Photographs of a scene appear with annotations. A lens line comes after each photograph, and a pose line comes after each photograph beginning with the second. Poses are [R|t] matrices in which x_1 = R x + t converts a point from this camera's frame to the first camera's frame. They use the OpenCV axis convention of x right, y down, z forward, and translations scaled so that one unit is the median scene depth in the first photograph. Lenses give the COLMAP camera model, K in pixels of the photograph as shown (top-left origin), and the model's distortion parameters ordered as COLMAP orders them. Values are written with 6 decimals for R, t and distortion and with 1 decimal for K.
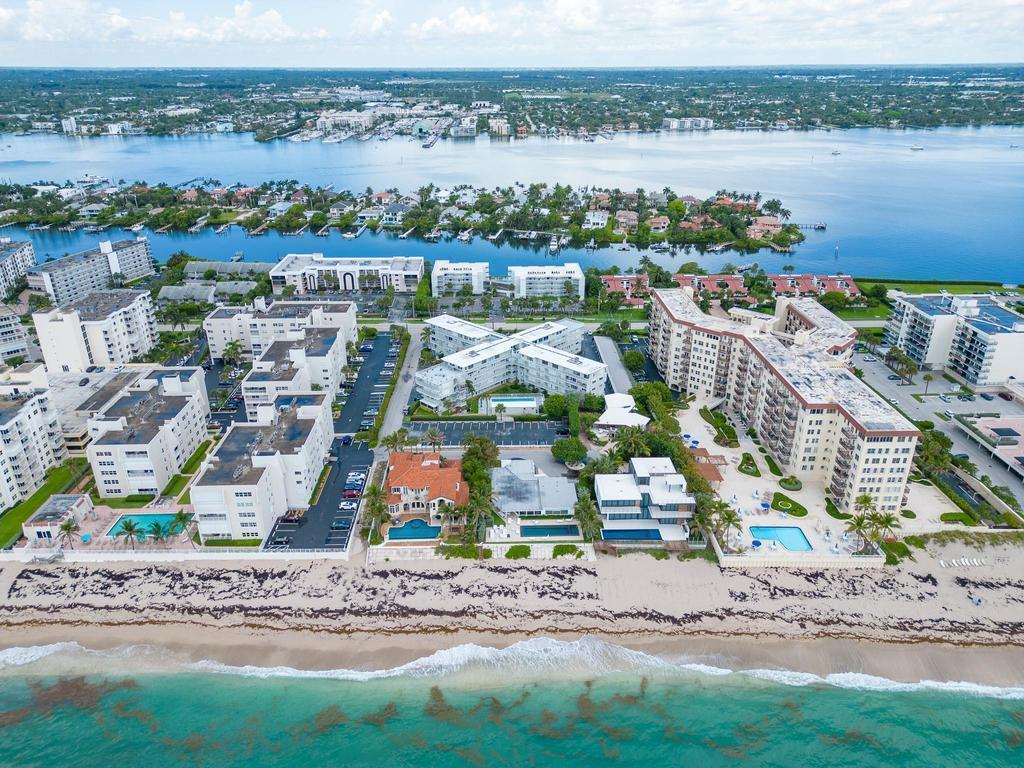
lens RADIAL K [[712.0, 0, 513.9], [0, 712.0, 381.7], [0, 0, 1]] dist [0.047992, -0.033768]
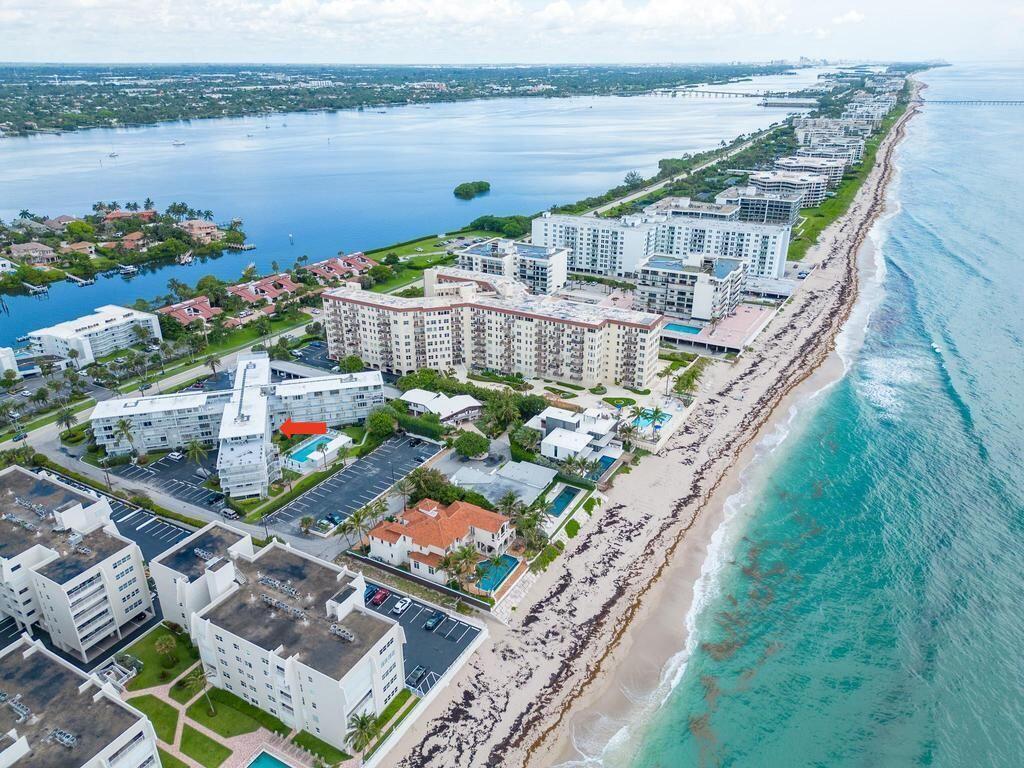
lens RADIAL K [[712.0, 0, 507.1], [0, 712.0, 383.1], [0, 0, 1]] dist [0.047992, -0.033768]
pose [[0.516208, -0.348089, 0.782536, -0.662682], [0.346178, 0.920522, 0.181109, -0.150390], [-0.783384, 0.177407, 0.595681, 0.351692]]
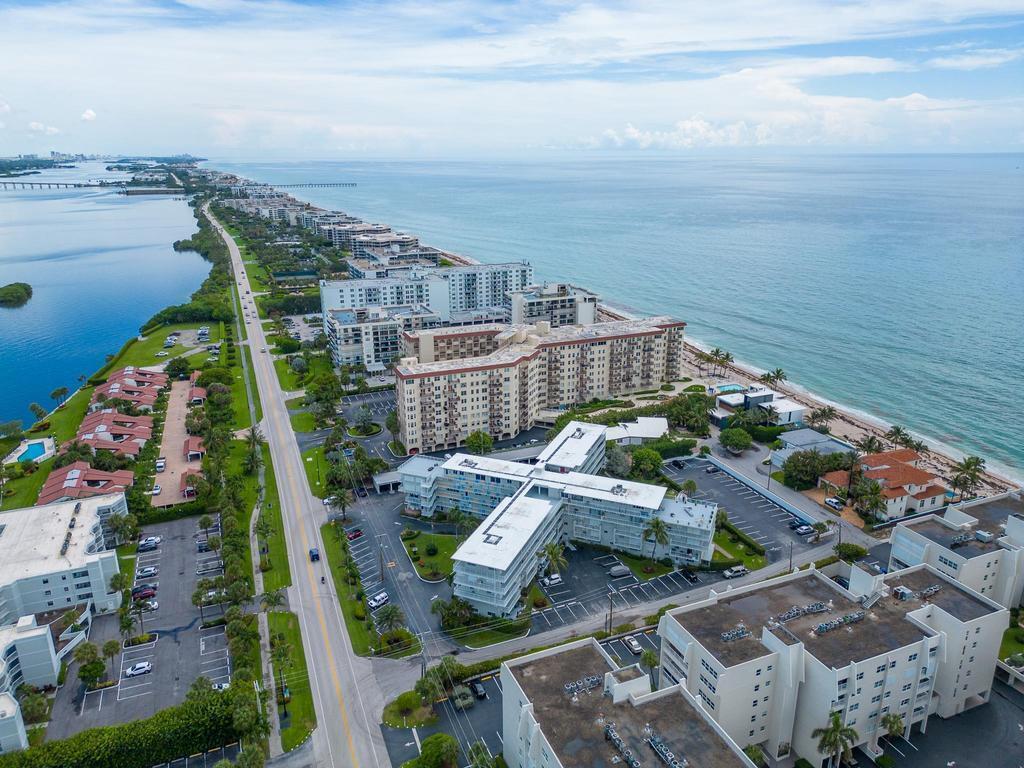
lens RADIAL K [[712.0, 0, 513.5], [0, 712.0, 385.9], [0, 0, 1]] dist [0.047992, -0.033768]
pose [[-0.357051, -0.281810, 0.890560, -0.757188], [0.380367, 0.826913, 0.414170, -0.555419], [-0.853133, 0.486619, -0.188059, 1.475945]]
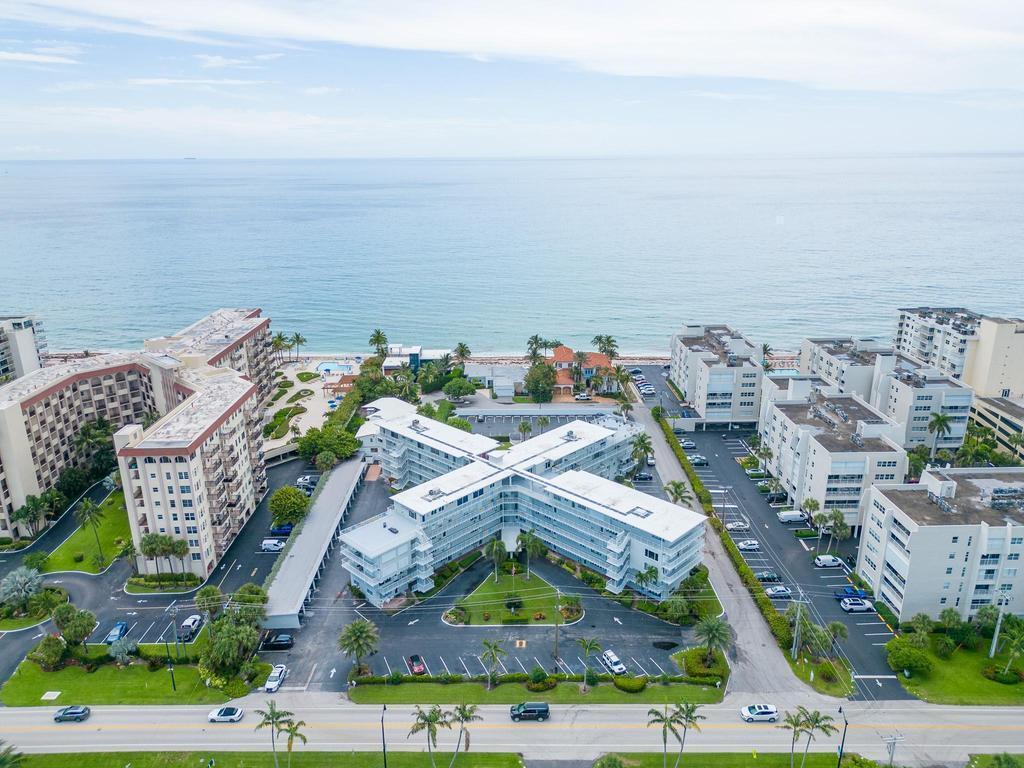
lens RADIAL K [[712.0, 0, 515.5], [0, 712.0, 383.7], [0, 0, 1]] dist [0.047992, -0.033768]
pose [[-0.999895, 0.011144, 0.009224, -0.019709], [0.014458, 0.748661, 0.662796, -0.637373], [0.000480, 0.662860, -0.748744, 1.839047]]
